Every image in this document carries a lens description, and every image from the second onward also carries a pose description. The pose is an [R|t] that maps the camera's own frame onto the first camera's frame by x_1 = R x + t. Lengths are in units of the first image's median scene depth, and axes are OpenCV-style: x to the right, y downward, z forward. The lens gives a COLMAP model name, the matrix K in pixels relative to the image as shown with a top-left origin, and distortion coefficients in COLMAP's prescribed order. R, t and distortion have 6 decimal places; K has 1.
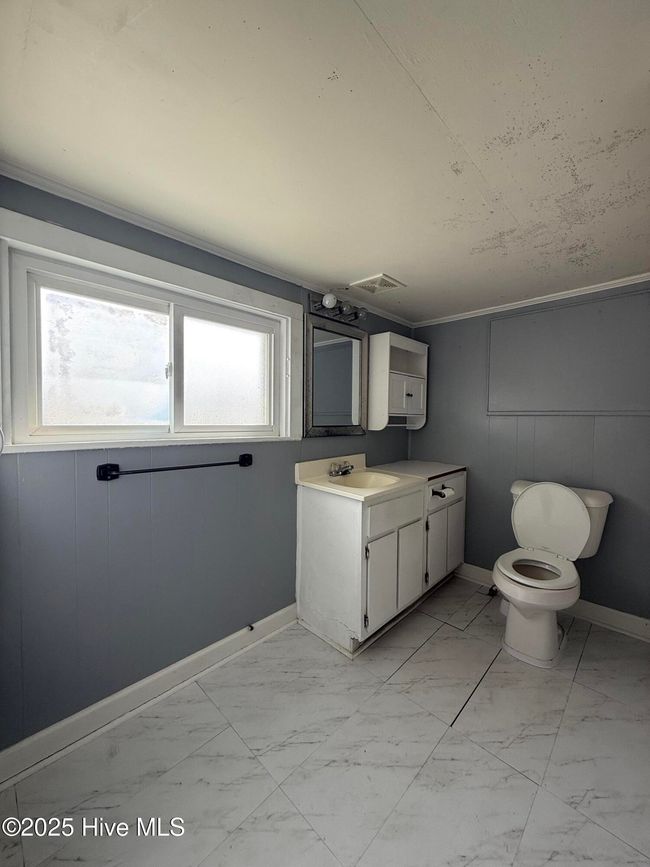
lens RADIAL K [[344.8, 0, 325.3], [0, 344.8, 430.6], [0, 0, 1]] dist [0.000020, 0.000421]
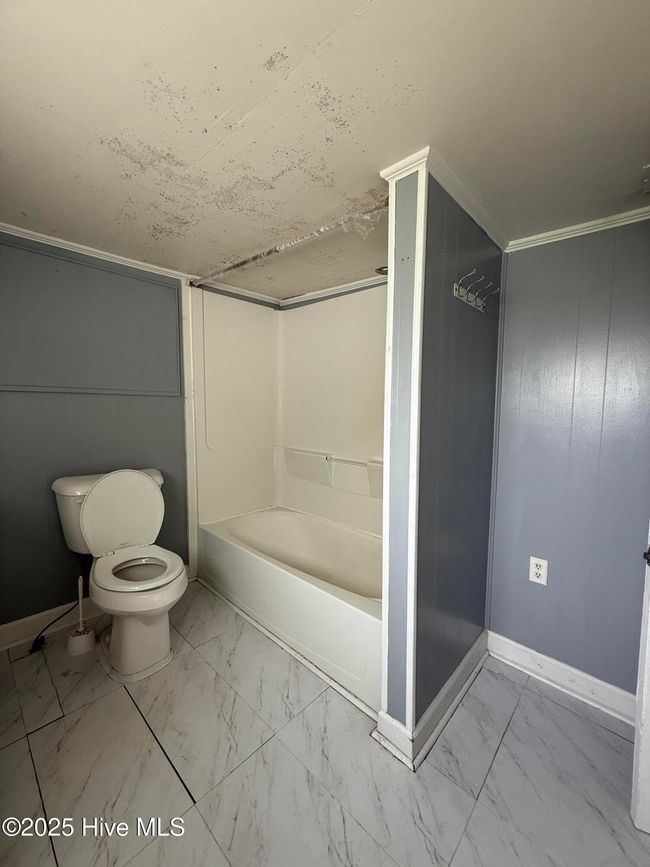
lens RADIAL K [[344.8, 0, 325.3], [0, 344.8, 430.6], [0, 0, 1]] dist [0.000020, 0.000421]
pose [[-0.029084, -0.080423, 0.996336, -0.281368], [0.025039, 0.996387, 0.081158, -0.010295], [-0.999263, 0.027308, -0.026965, 0.602311]]
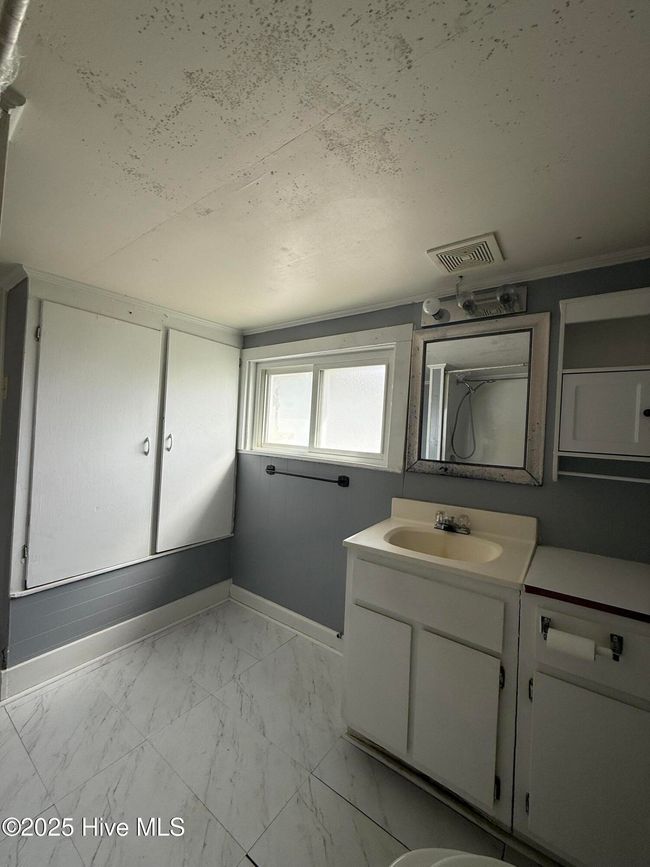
lens RADIAL K [[344.8, 0, 325.3], [0, 344.8, 430.6], [0, 0, 1]] dist [0.000020, 0.000421]
pose [[0.133619, -0.009370, -0.990989, 0.967378], [-0.087119, 0.995973, -0.021163, -0.056456], [0.987196, 0.089161, 0.132264, 0.834603]]
